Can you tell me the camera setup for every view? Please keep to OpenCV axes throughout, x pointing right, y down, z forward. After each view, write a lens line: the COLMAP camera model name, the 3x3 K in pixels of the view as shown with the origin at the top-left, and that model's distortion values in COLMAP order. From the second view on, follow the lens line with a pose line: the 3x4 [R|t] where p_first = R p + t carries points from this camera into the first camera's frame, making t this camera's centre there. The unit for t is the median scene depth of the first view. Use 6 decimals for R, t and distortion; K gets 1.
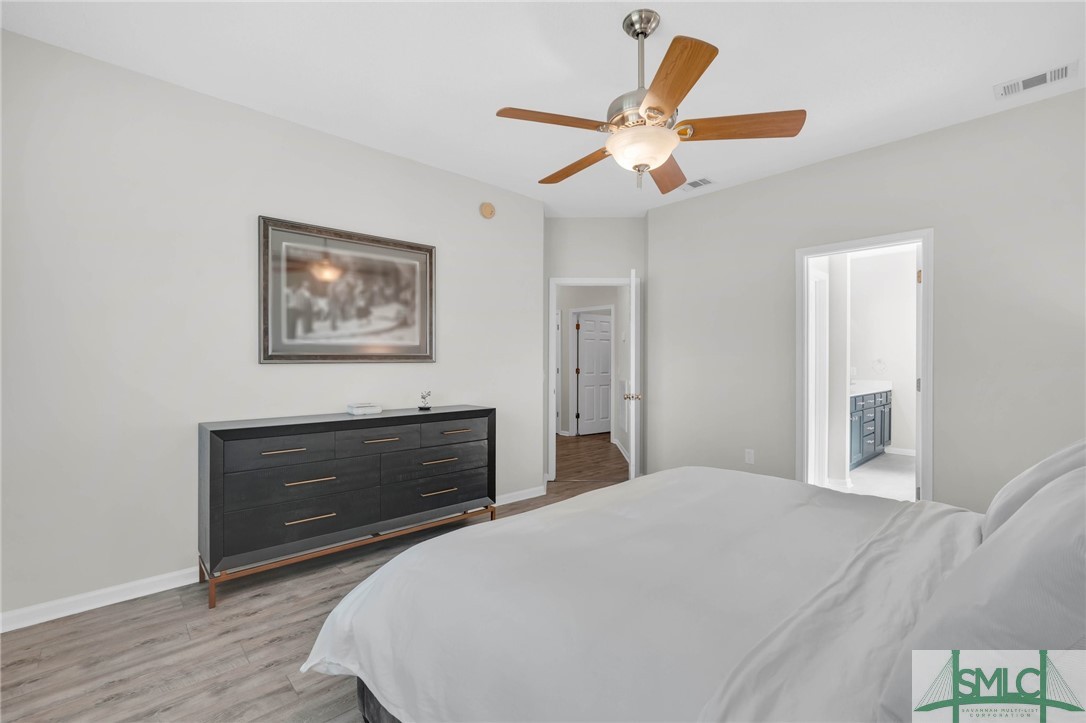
lens RADIAL K [[476.2, 0, 545.1], [0, 476.2, 364.7], [0, 0, 1]] dist [-0.008905, 0.001696]
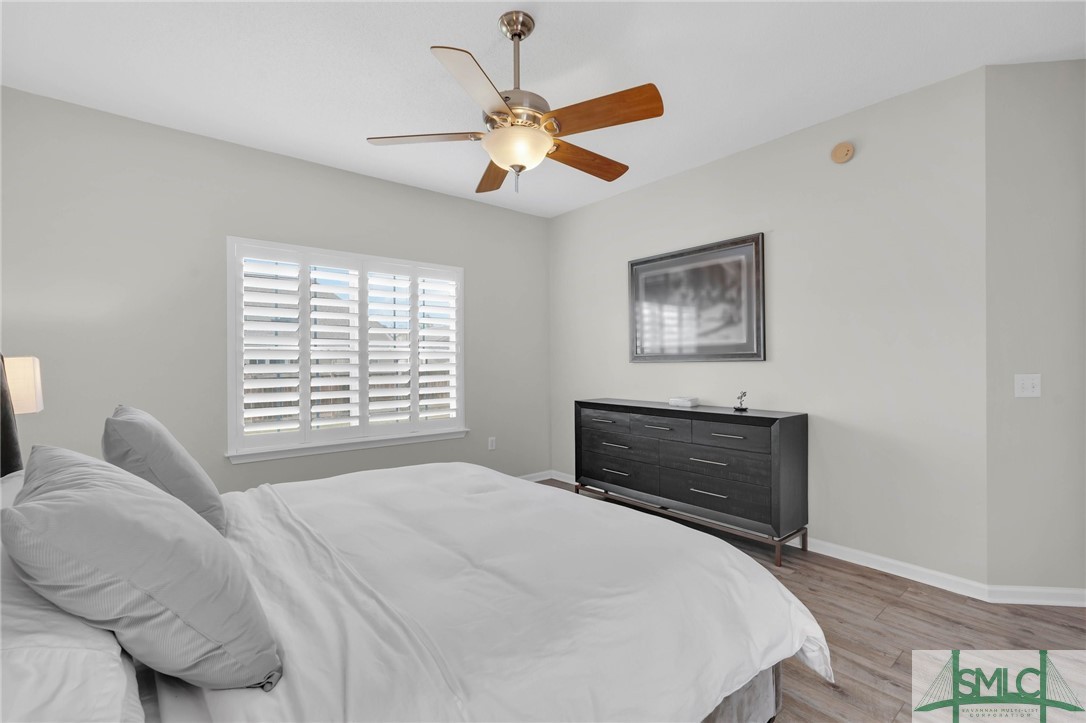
lens RADIAL K [[476.2, 0, 540.3], [0, 476.2, 360.6], [0, 0, 1]] dist [-0.008905, 0.001696]
pose [[-0.058445, -0.000097, -0.998291, 0.722829], [0.002198, 0.999998, -0.000225, -0.006221], [0.998288, -0.002207, -0.058445, 0.659110]]
